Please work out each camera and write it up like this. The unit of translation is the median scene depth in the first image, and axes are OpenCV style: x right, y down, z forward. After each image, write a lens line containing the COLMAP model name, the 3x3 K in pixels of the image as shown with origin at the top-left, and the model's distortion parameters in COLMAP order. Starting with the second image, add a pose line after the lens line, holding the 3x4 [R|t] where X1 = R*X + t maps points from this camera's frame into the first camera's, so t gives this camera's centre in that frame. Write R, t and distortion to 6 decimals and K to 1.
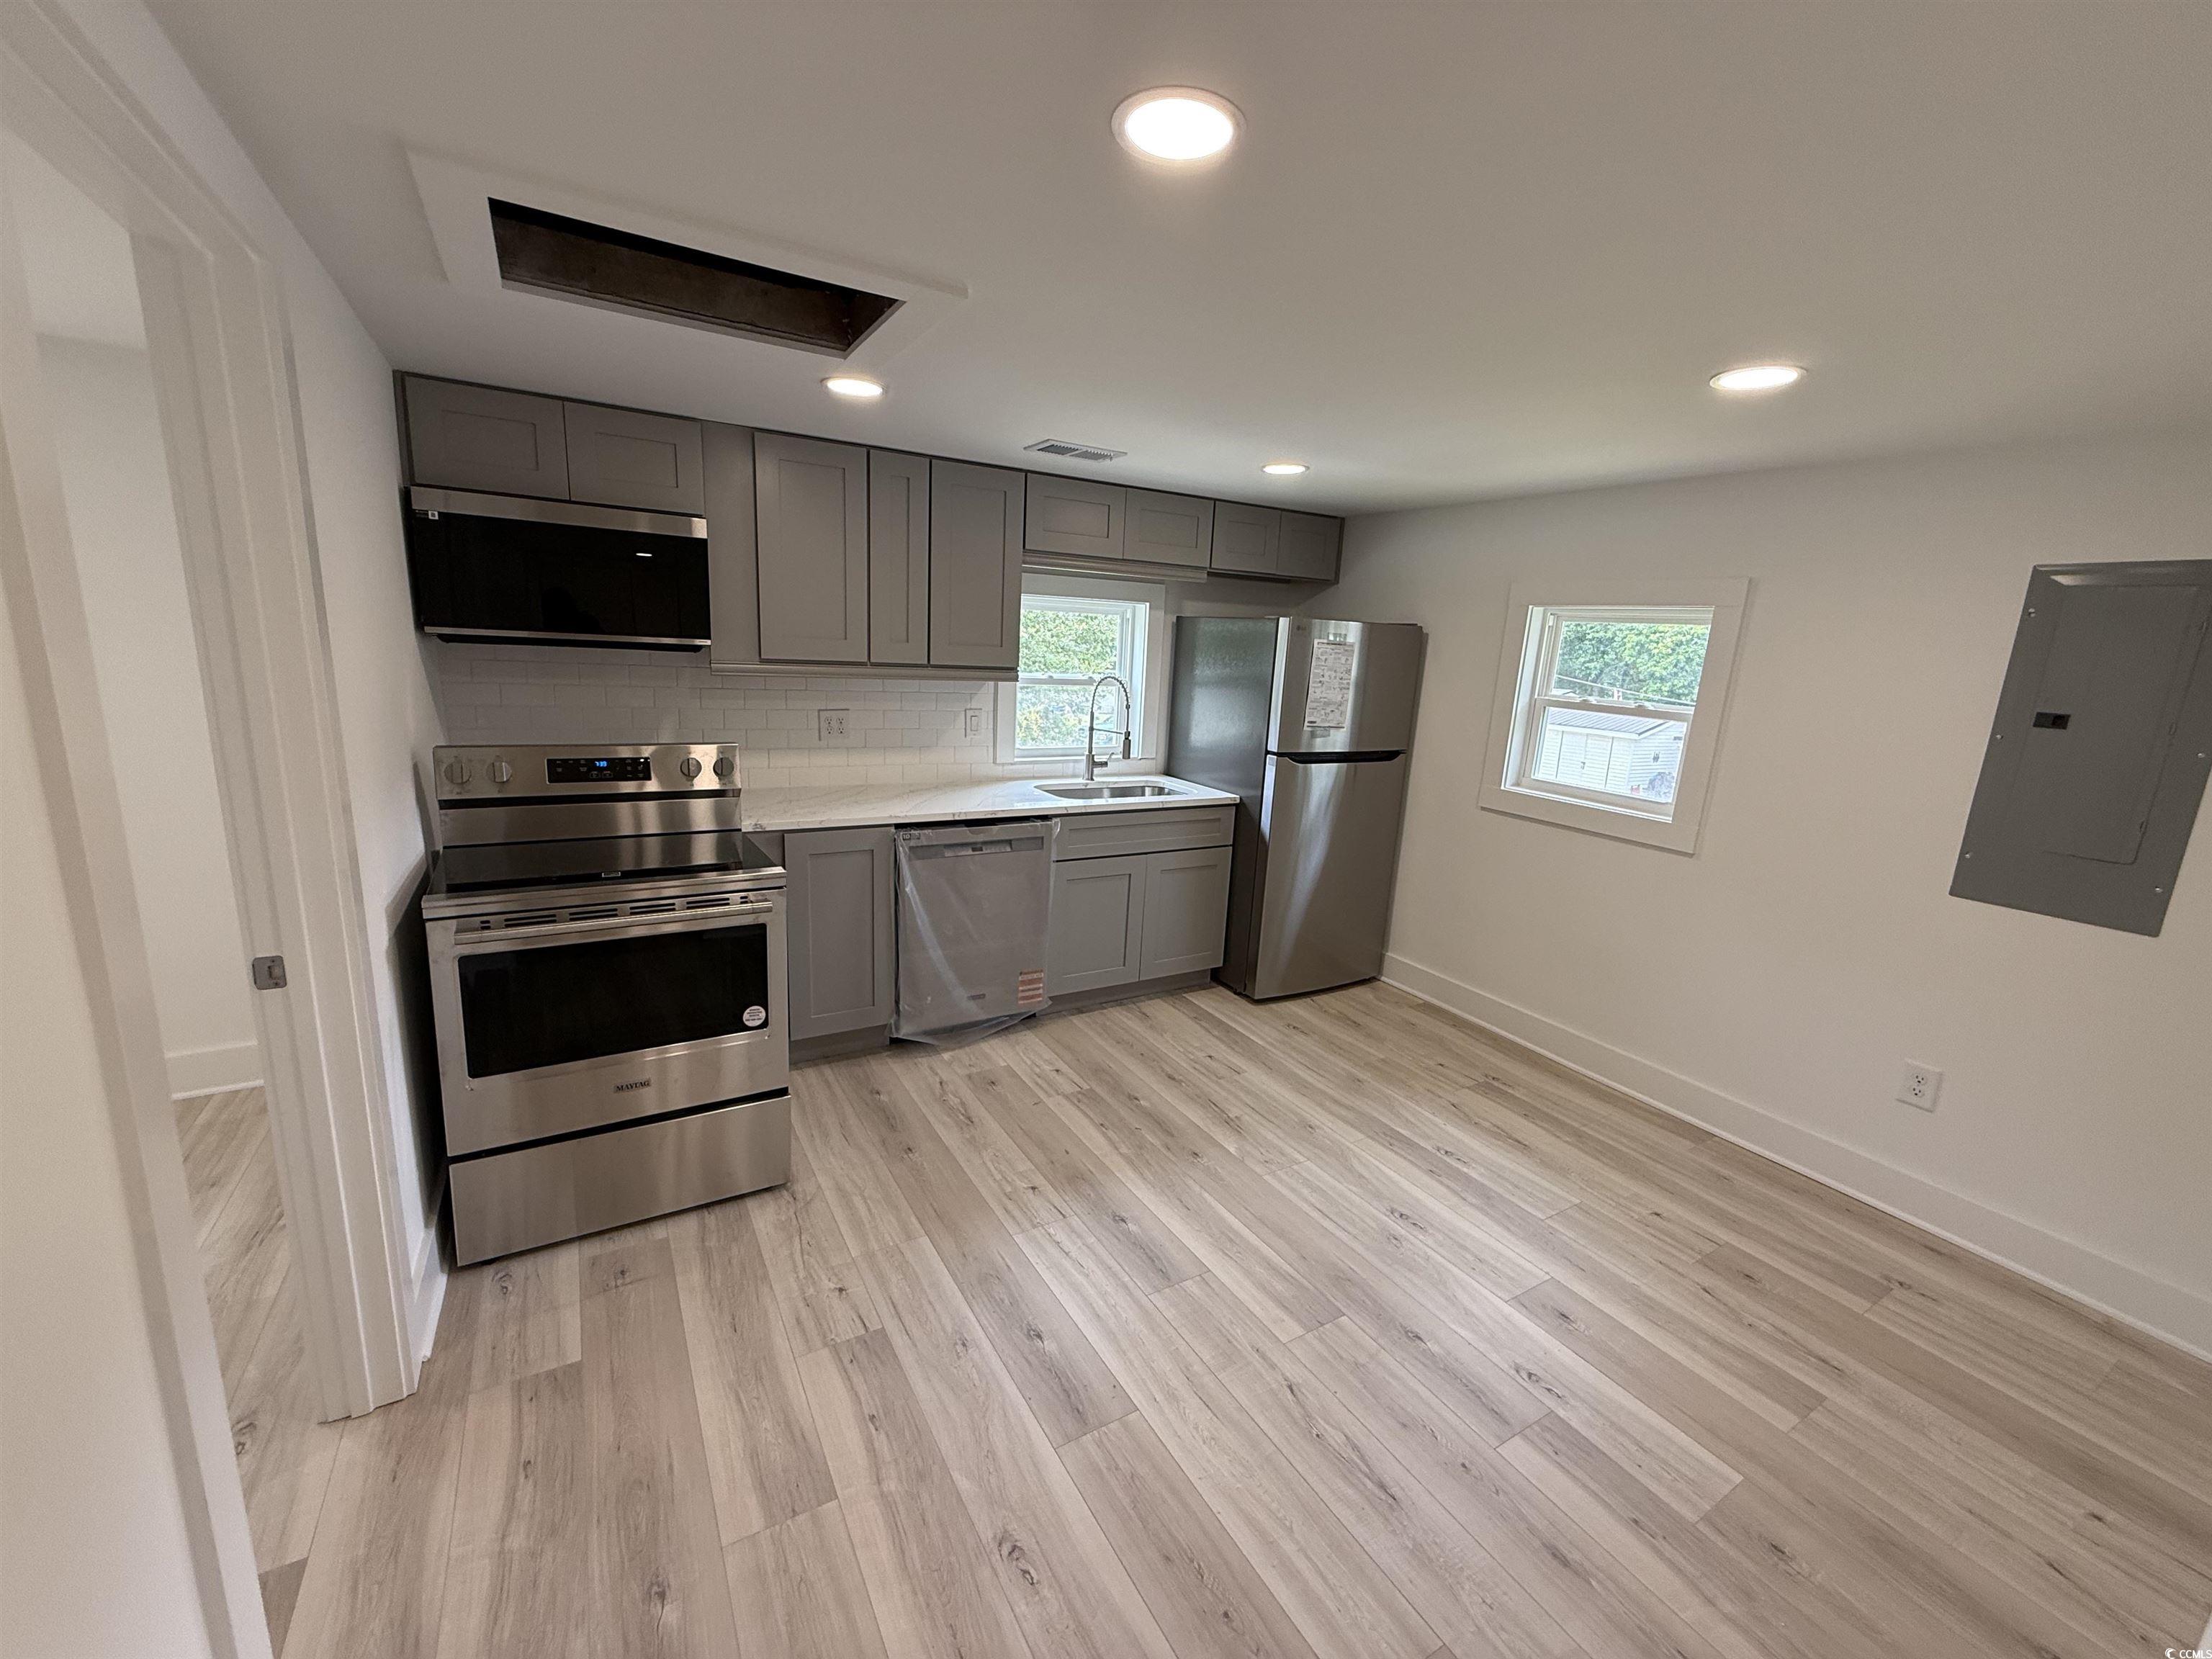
lens RADIAL K [[887.6, 0, 1102.9], [0, 887.6, 828.7], [0, 0, 1]] dist [0.006984, 0.000095]
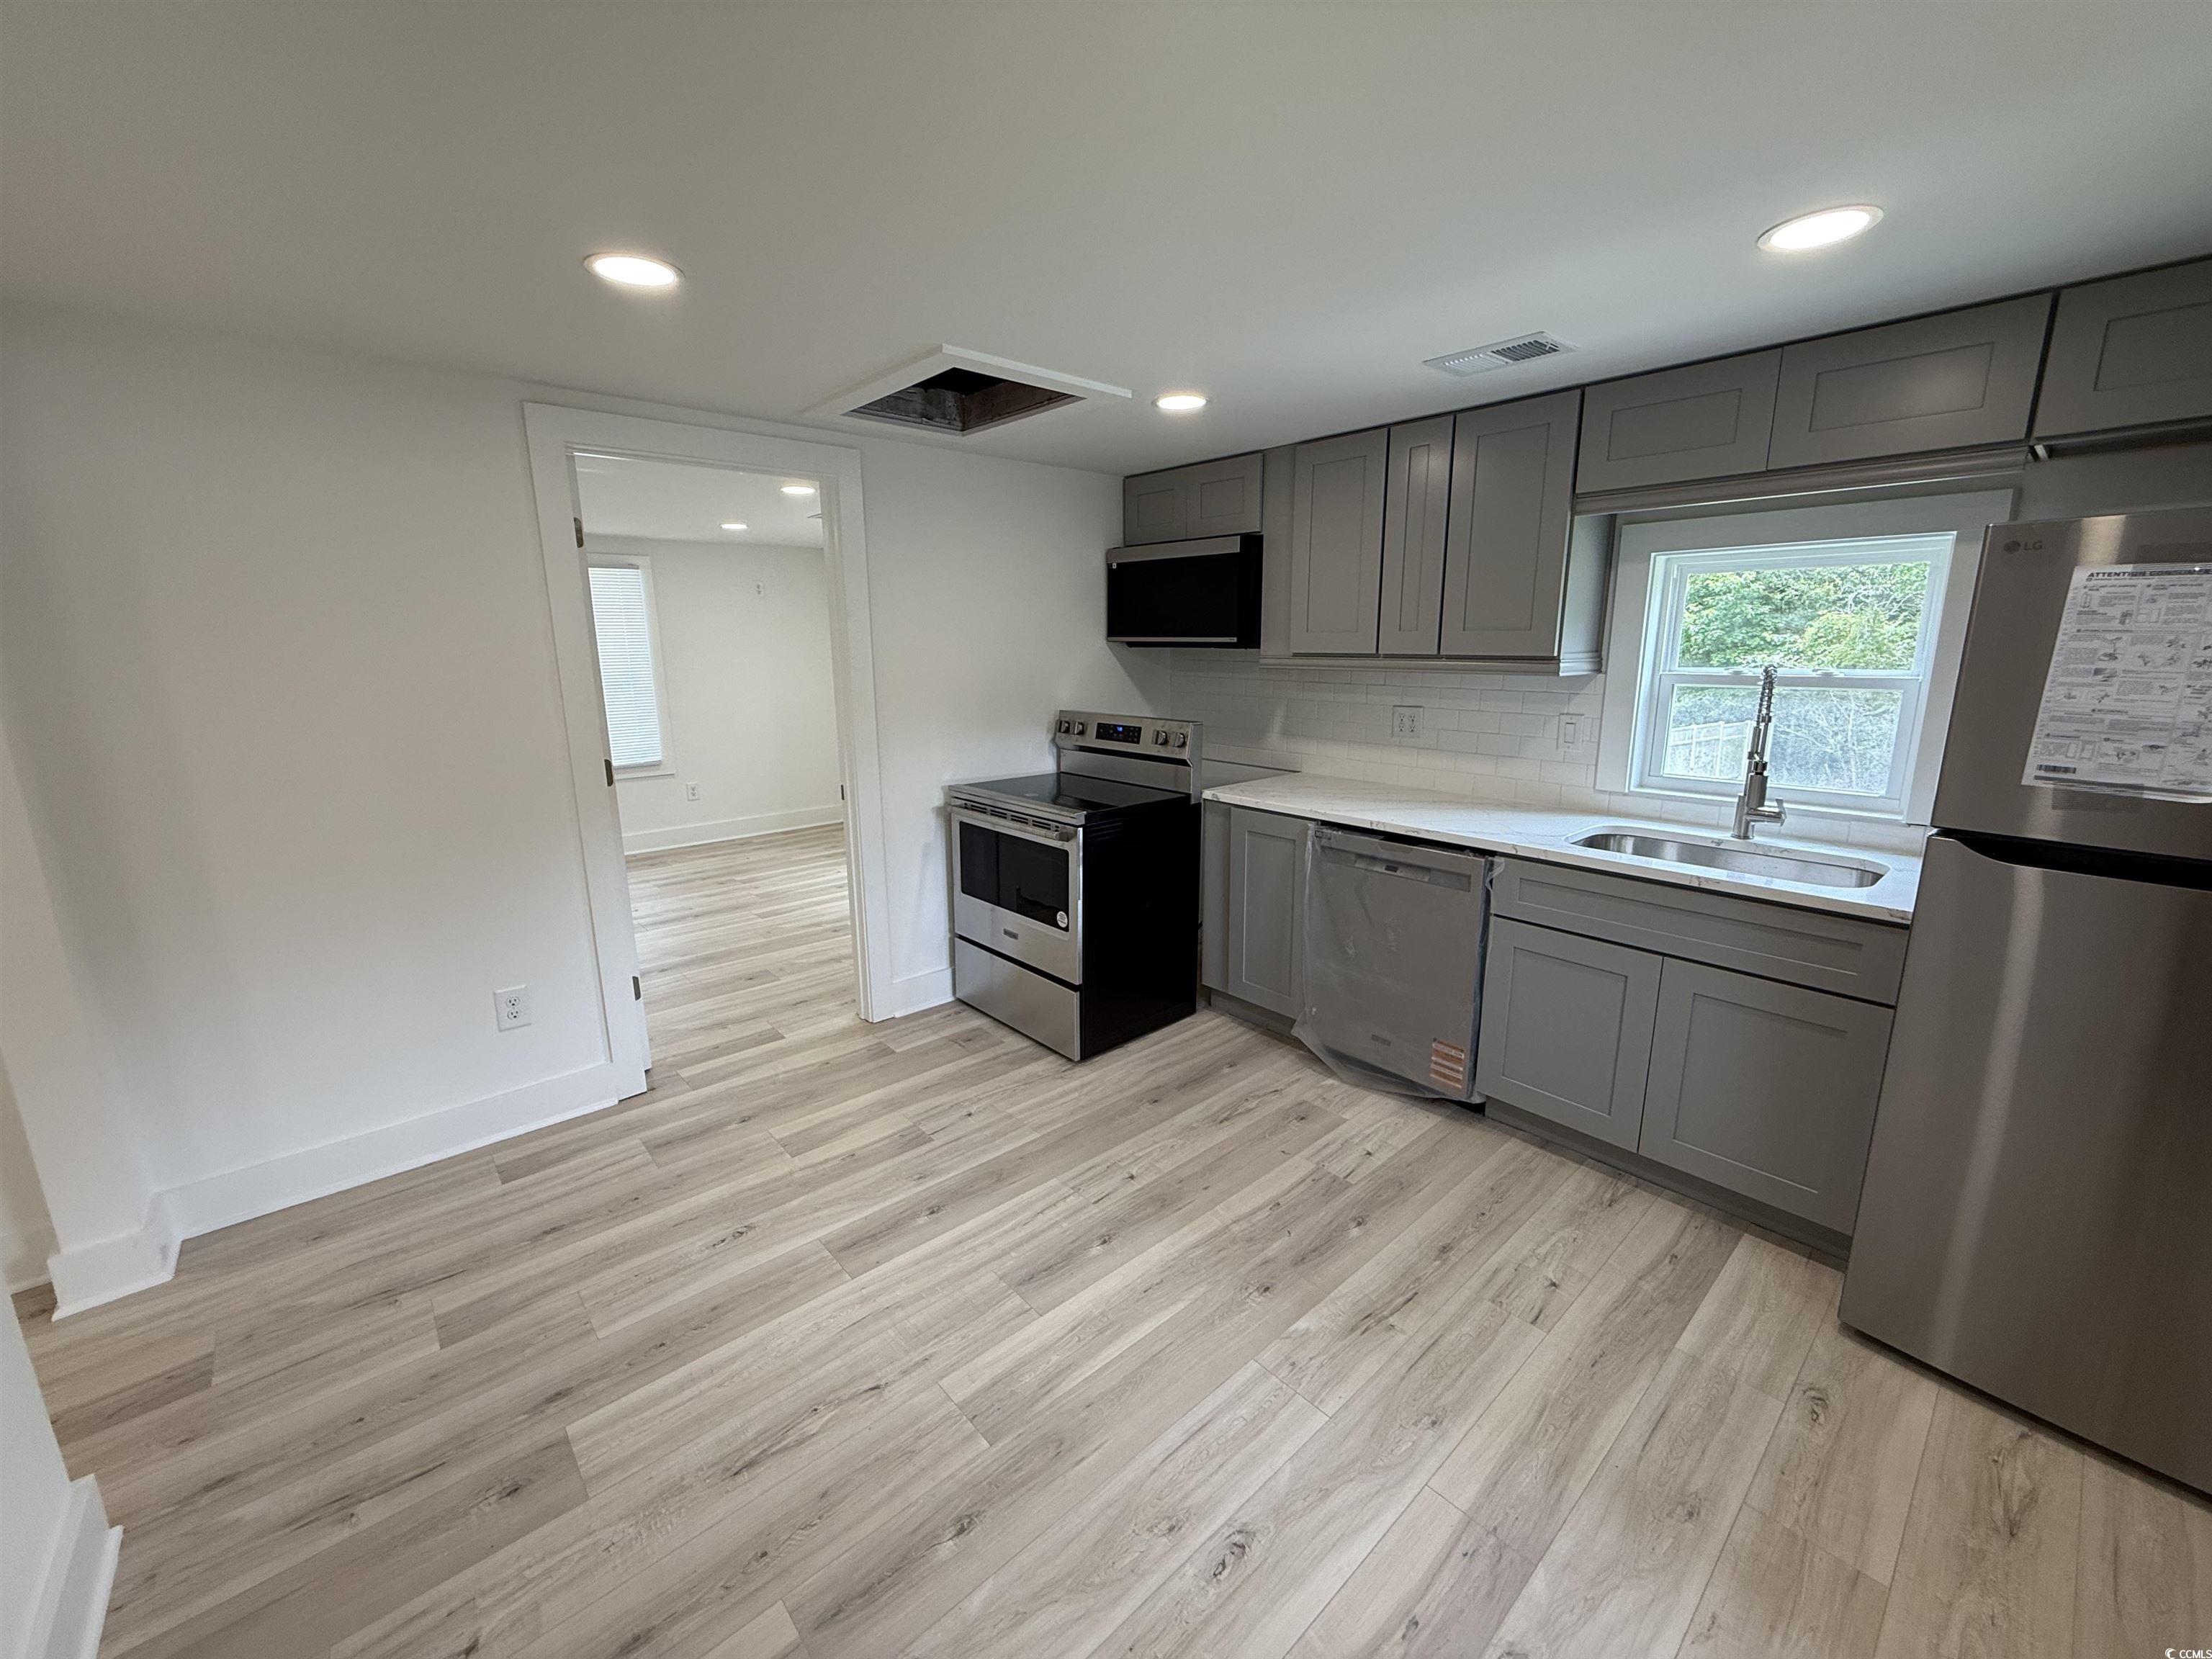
lens RADIAL K [[887.6, 0, 1102.9], [0, 887.6, 828.7], [0, 0, 1]] dist [0.006984, 0.000095]
pose [[0.186514, 0.160304, -0.969286, 0.765352], [-0.186274, 0.974473, 0.125318, -0.084739], [0.964632, 0.157179, 0.211613, 0.662077]]
